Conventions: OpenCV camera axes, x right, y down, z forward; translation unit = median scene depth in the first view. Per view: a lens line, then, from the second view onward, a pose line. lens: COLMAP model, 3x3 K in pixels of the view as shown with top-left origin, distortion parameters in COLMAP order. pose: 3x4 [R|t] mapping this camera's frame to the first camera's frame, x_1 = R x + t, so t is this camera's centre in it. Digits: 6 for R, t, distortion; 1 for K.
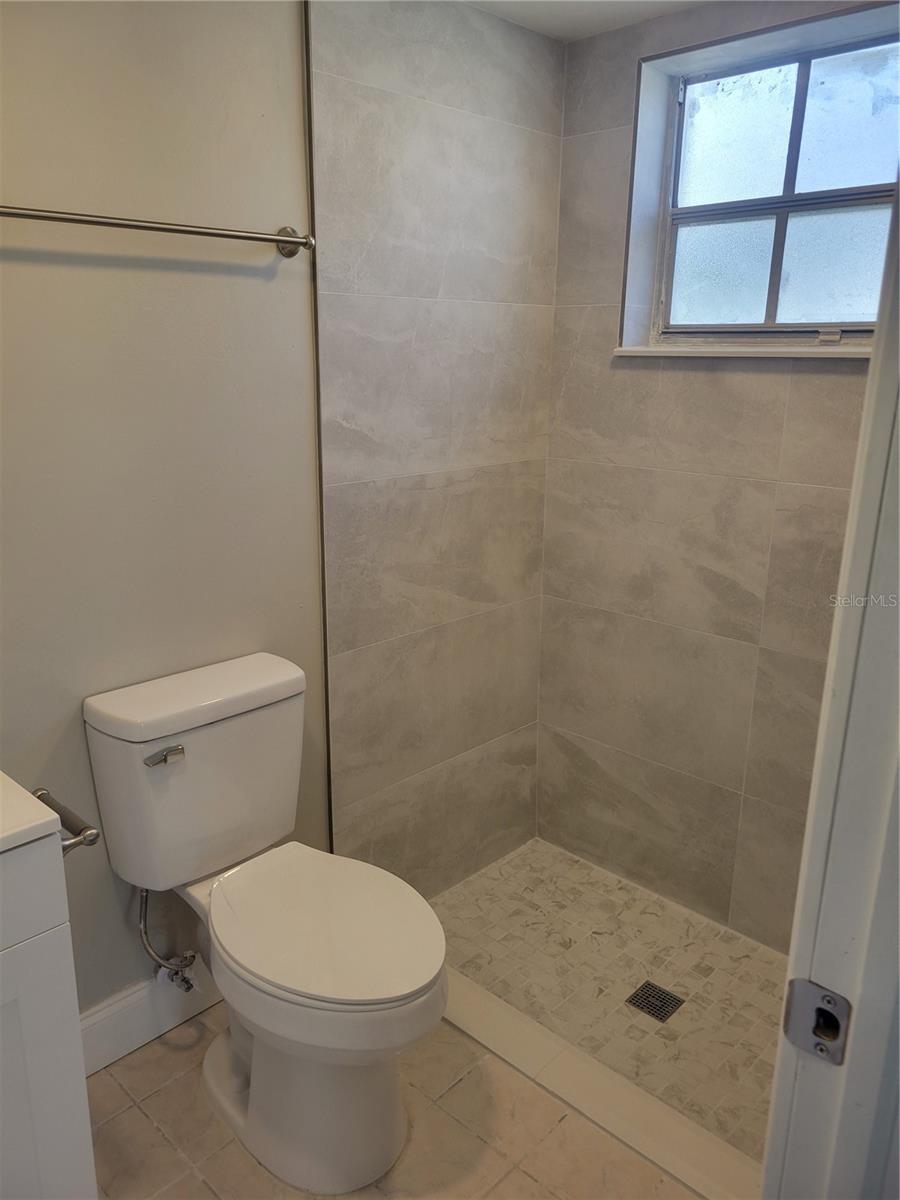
lens RADIAL K [[897.8, 0, 422.7], [0, 897.8, 604.0], [0, 0, 1]] dist [0.047293, -0.023739]
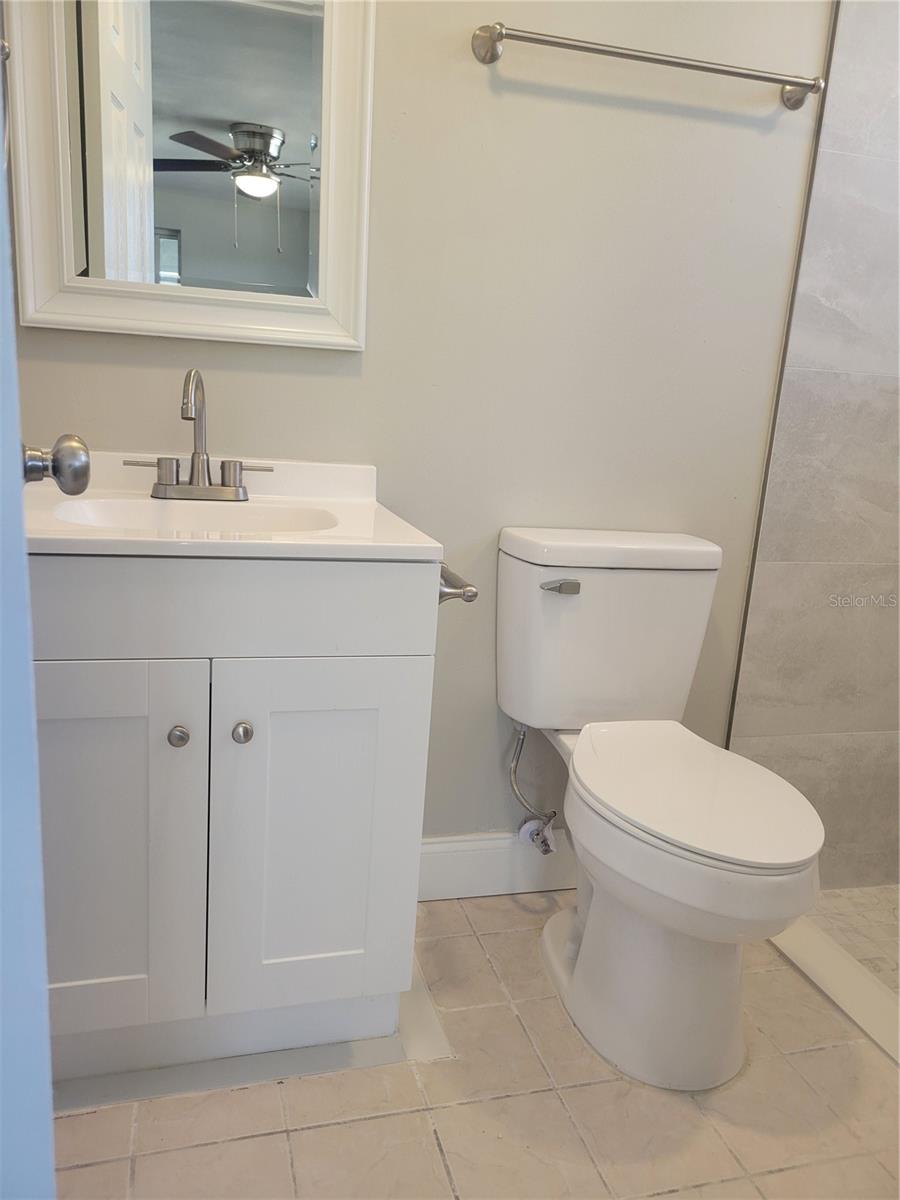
lens RADIAL K [[897.8, 0, 456.9], [0, 897.8, 605.9], [0, 0, 1]] dist [0.047293, -0.023739]
pose [[0.871418, 0.165359, -0.461830, 0.068988], [-0.196431, 0.980321, -0.019637, 0.205098], [0.449494, 0.107830, 0.886751, 0.056227]]
